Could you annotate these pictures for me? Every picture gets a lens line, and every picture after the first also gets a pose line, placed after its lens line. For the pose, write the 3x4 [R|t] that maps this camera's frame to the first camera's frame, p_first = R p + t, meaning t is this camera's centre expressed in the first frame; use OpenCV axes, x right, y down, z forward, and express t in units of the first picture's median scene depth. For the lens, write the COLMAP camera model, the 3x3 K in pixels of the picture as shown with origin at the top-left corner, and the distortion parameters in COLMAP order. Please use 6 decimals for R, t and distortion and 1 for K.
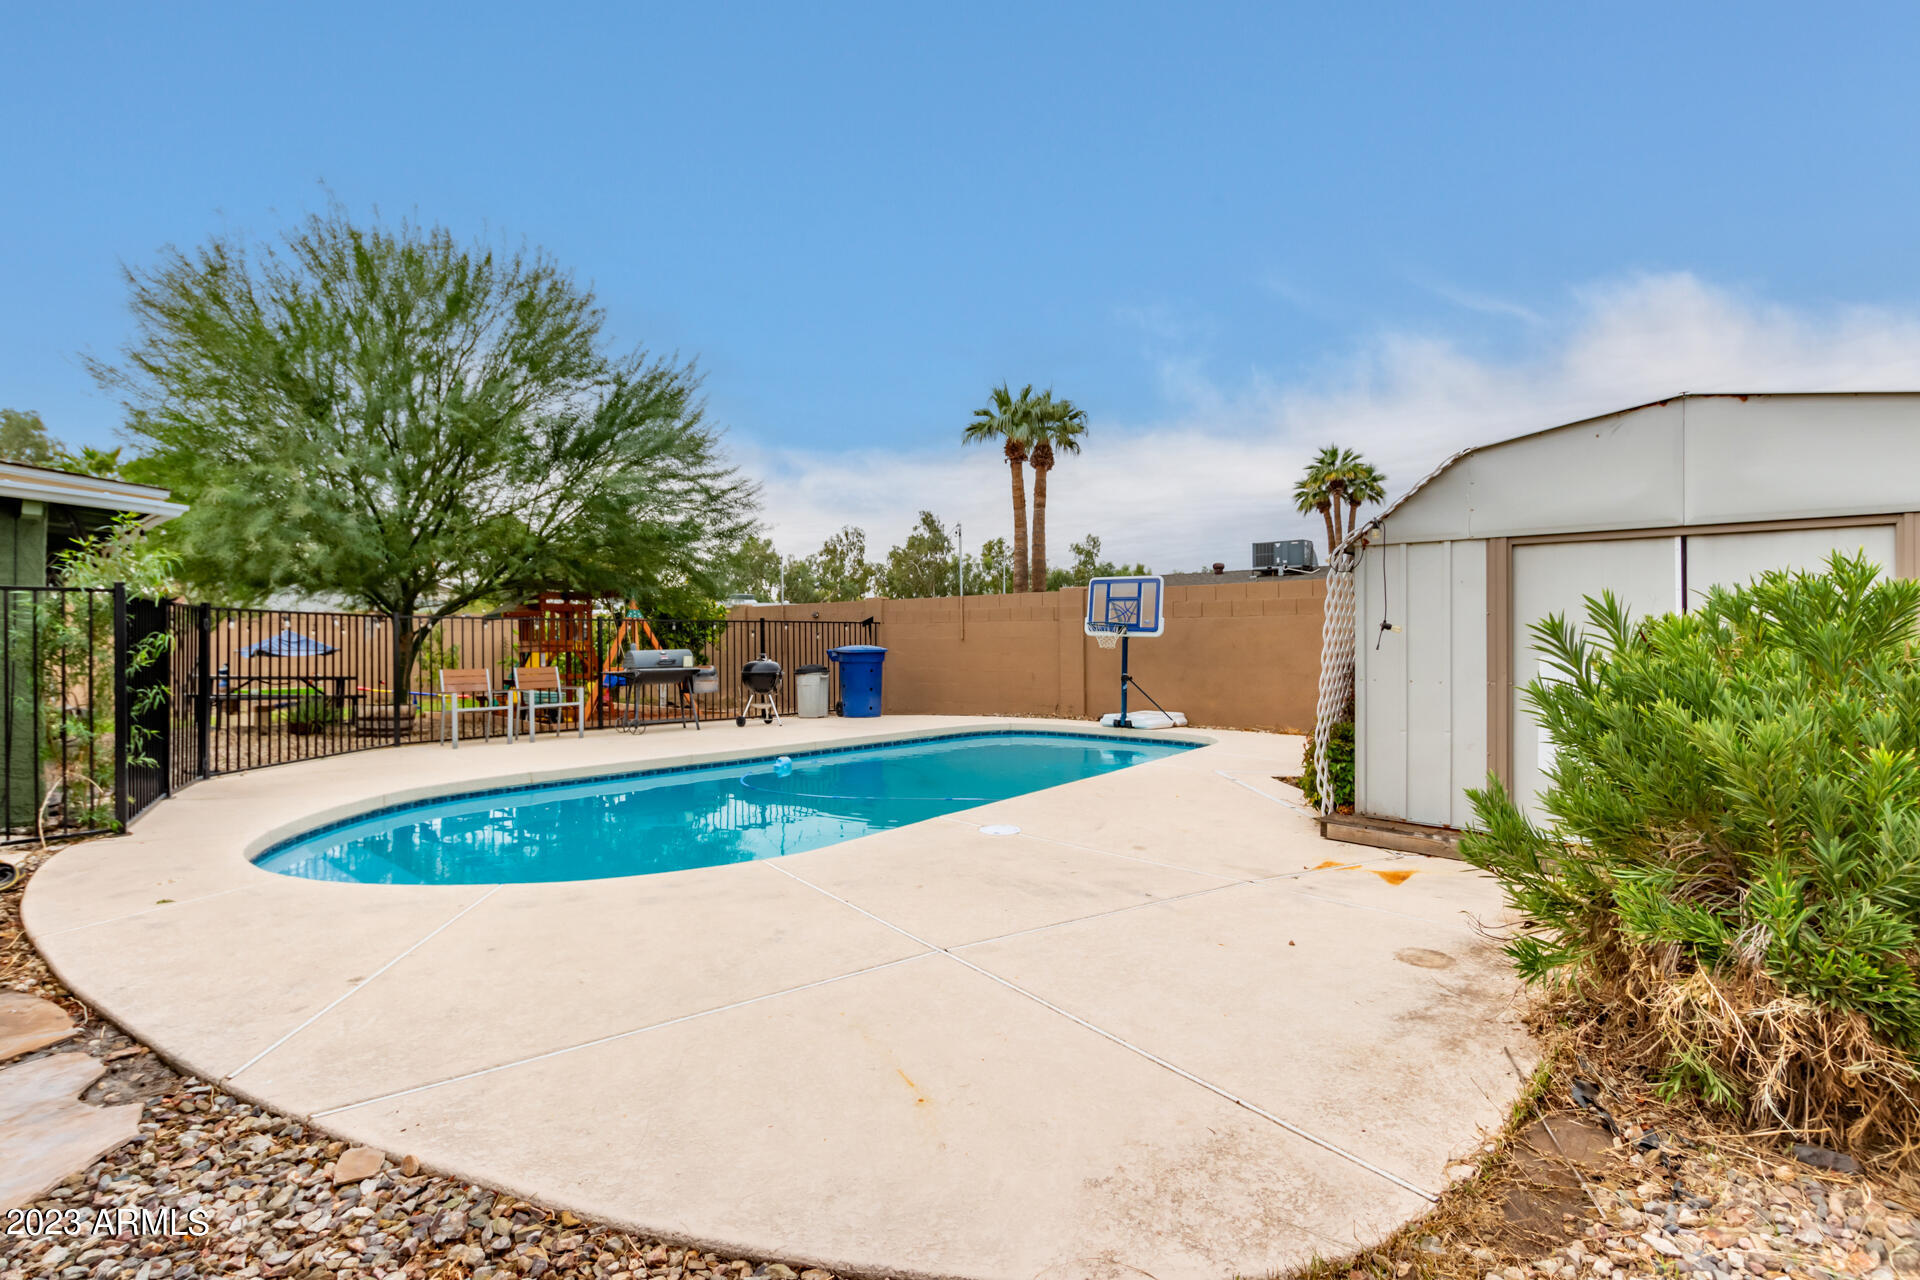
lens RADIAL K [[893.2, 0, 967.2], [0, 893.2, 636.1], [0, 0, 1]] dist [0.010053, -0.000420]
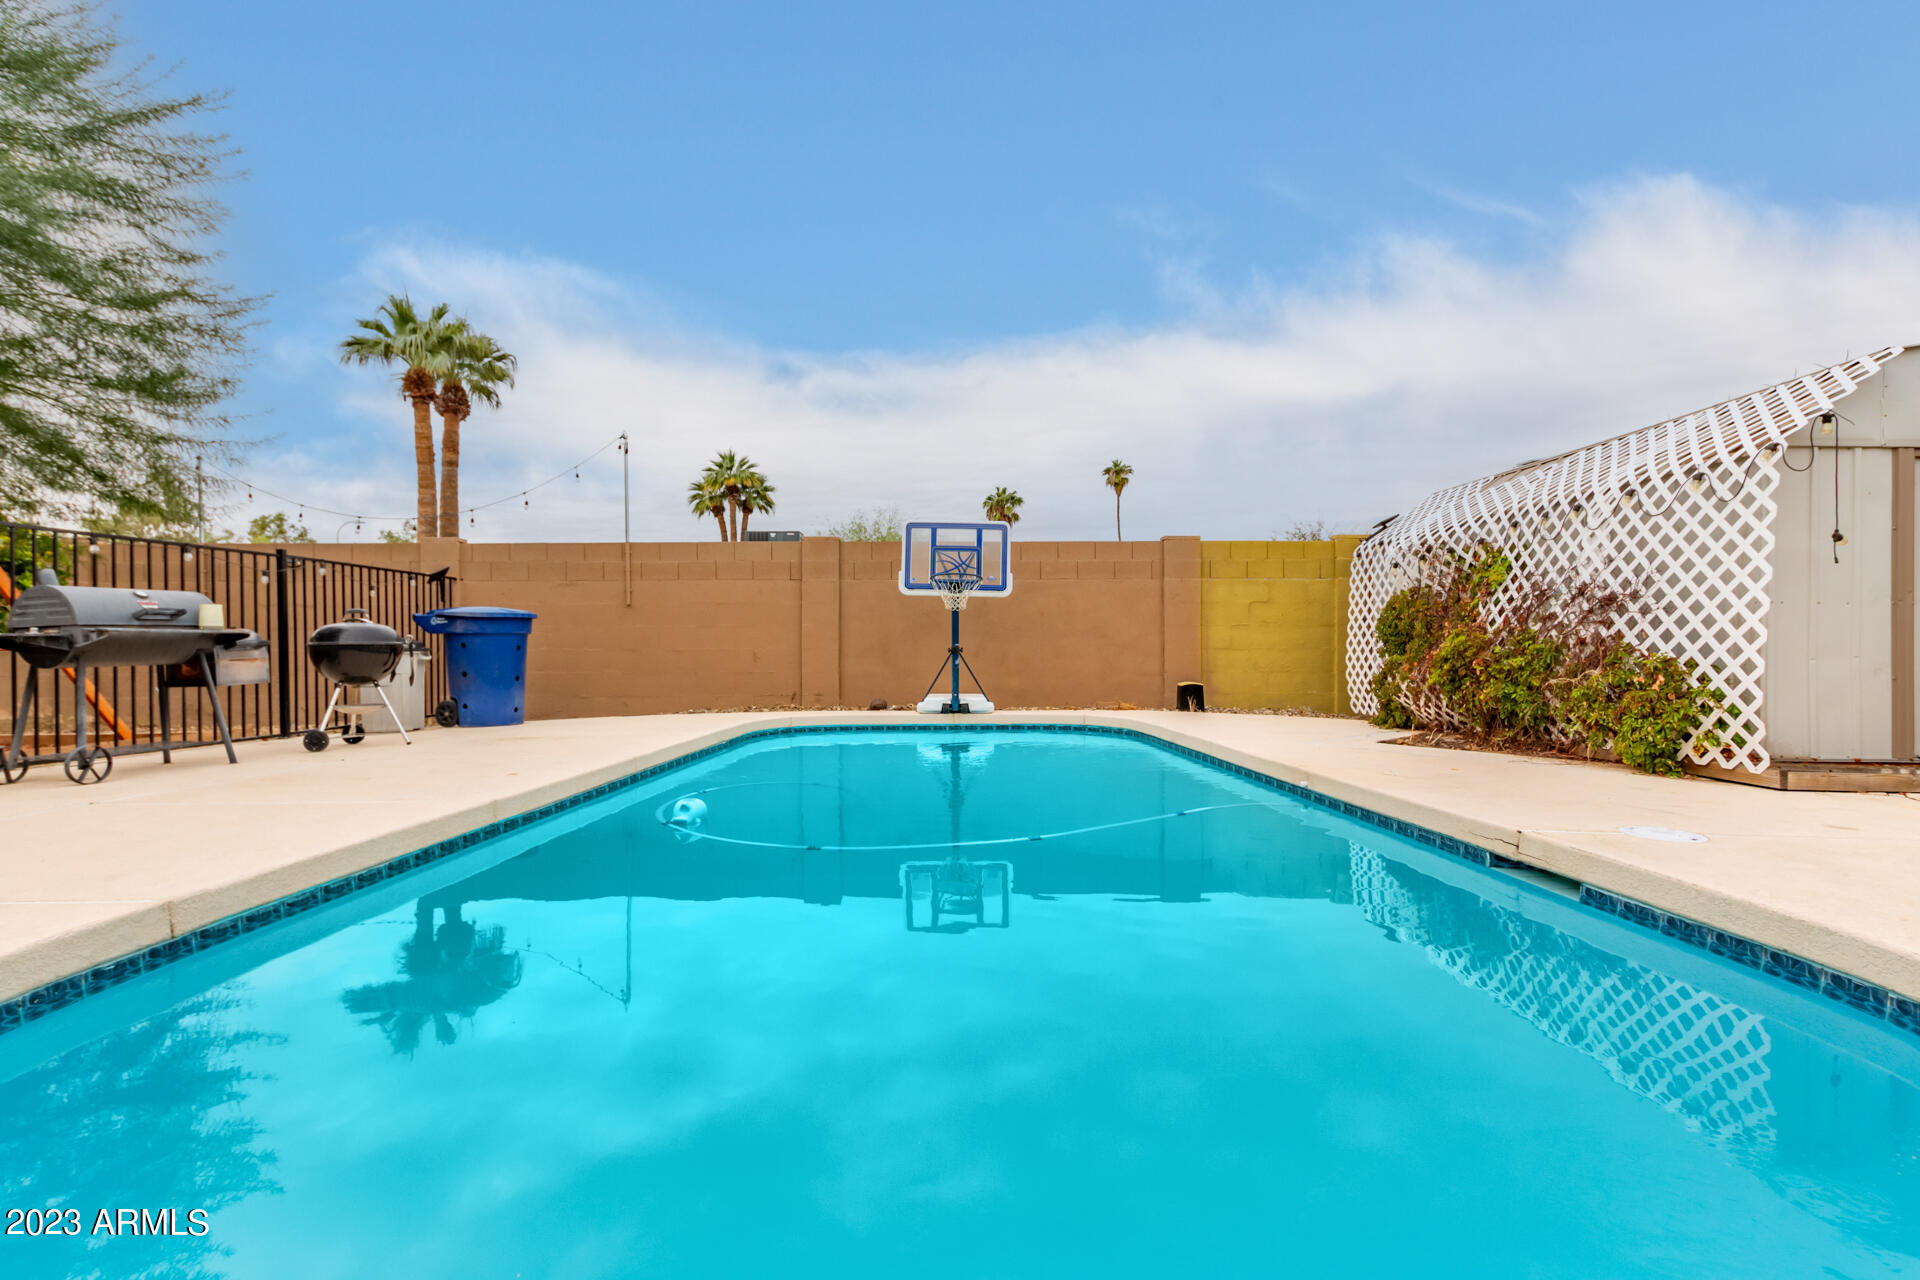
lens RADIAL K [[890.6, 0, 962.0], [0, 890.6, 655.7], [0, 0, 1]] dist [0.004529, -0.000074]
pose [[0.753750, -0.003580, 0.657152, -0.104779], [-0.003663, 0.999947, 0.009649, 0.013995], [-0.657152, -0.009679, 0.753696, 0.127969]]
